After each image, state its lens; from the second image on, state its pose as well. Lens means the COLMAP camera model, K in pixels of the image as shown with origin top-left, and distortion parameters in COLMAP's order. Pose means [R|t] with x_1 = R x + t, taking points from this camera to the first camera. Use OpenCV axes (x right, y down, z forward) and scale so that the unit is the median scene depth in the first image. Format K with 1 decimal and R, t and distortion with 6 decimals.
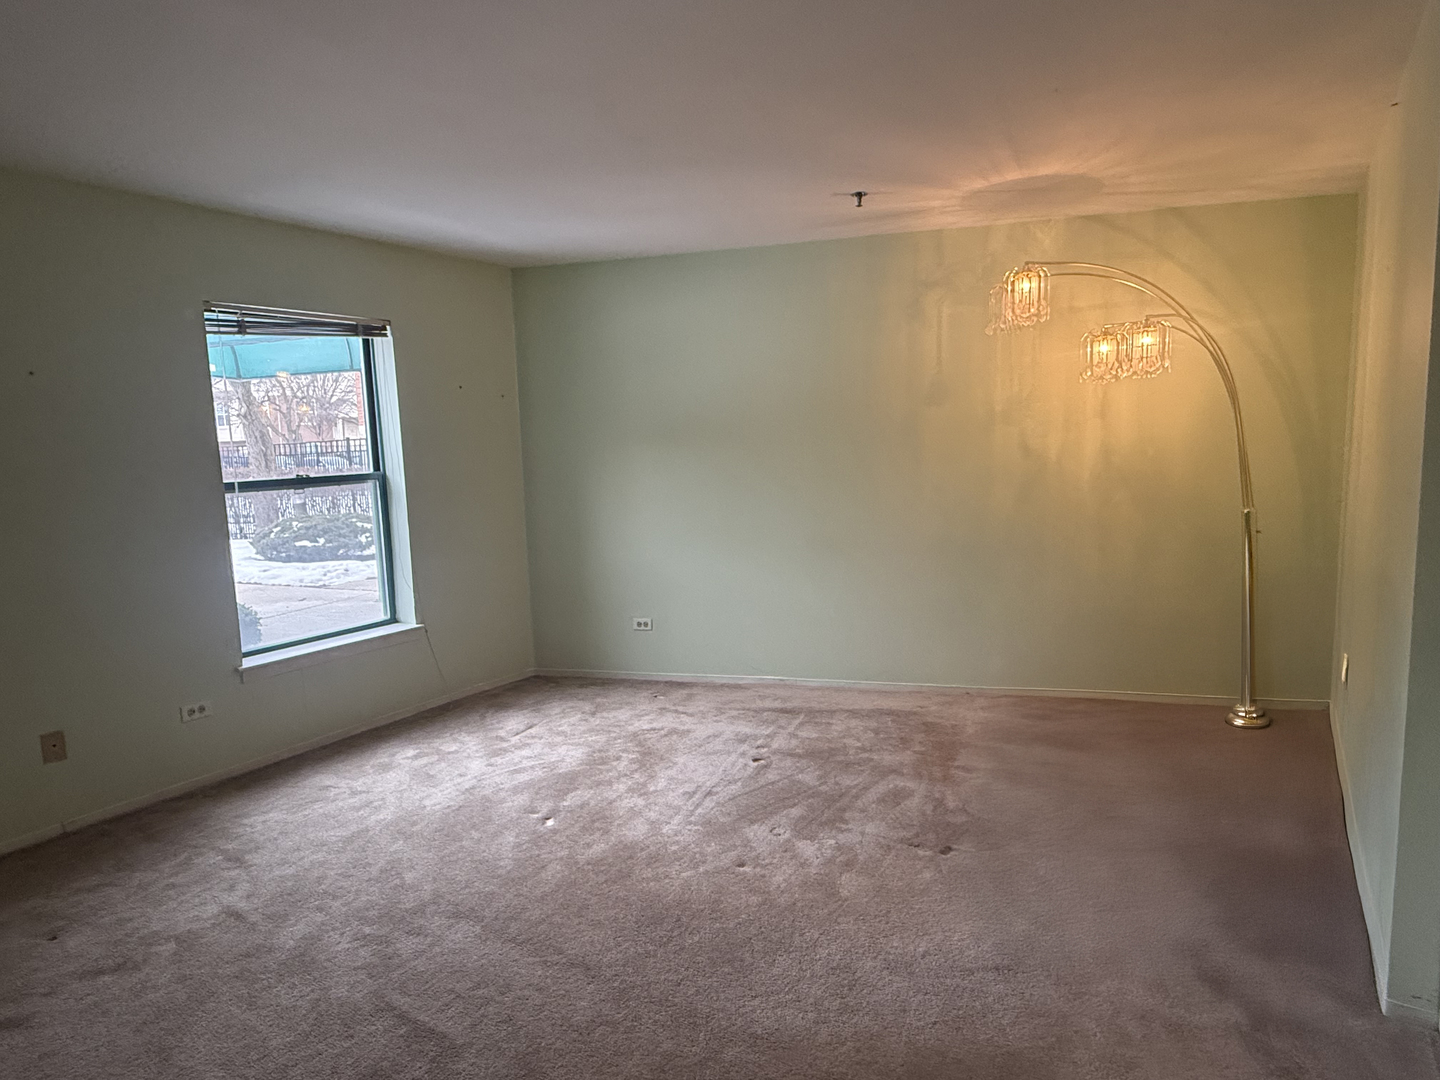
lens RADIAL K [[805.8, 0, 719.9], [0, 805.8, 534.7], [0, 0, 1]] dist [-0.000996, -0.000044]
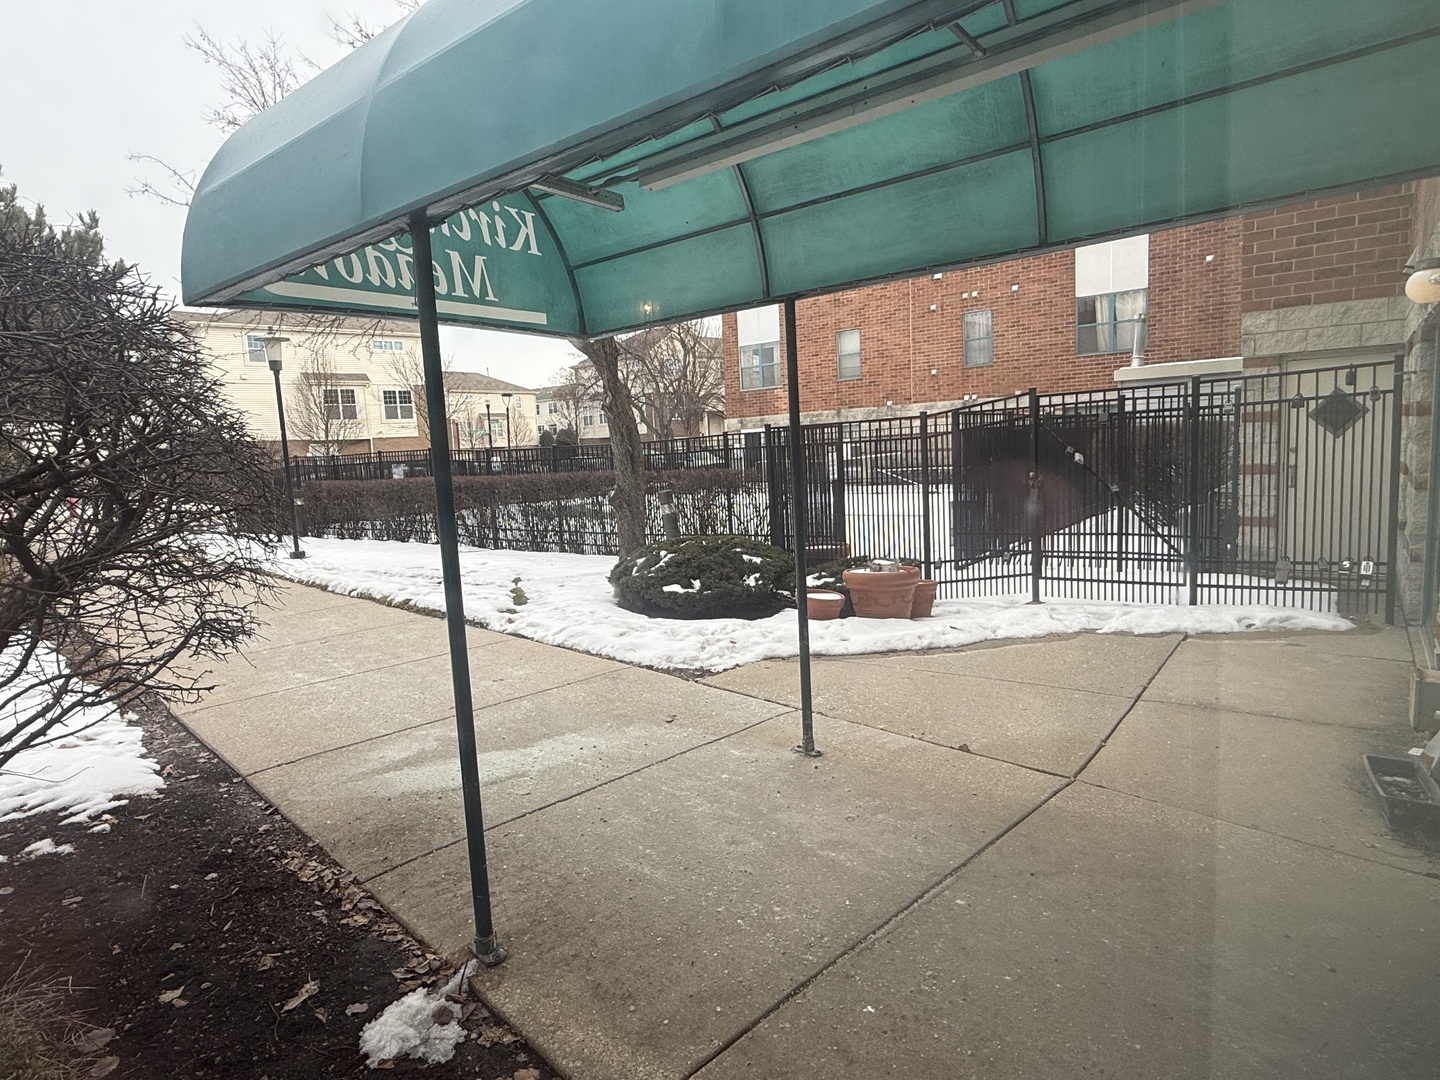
lens RADIAL K [[805.8, 0, 721.4], [0, 805.8, 537.4], [0, 0, 1]] dist [-0.000996, -0.000044]
pose [[0.915132, 0.033704, -0.401743, -0.193154], [-0.027759, 0.999402, 0.020612, -0.045090], [0.402198, -0.007711, 0.915520, 0.365461]]
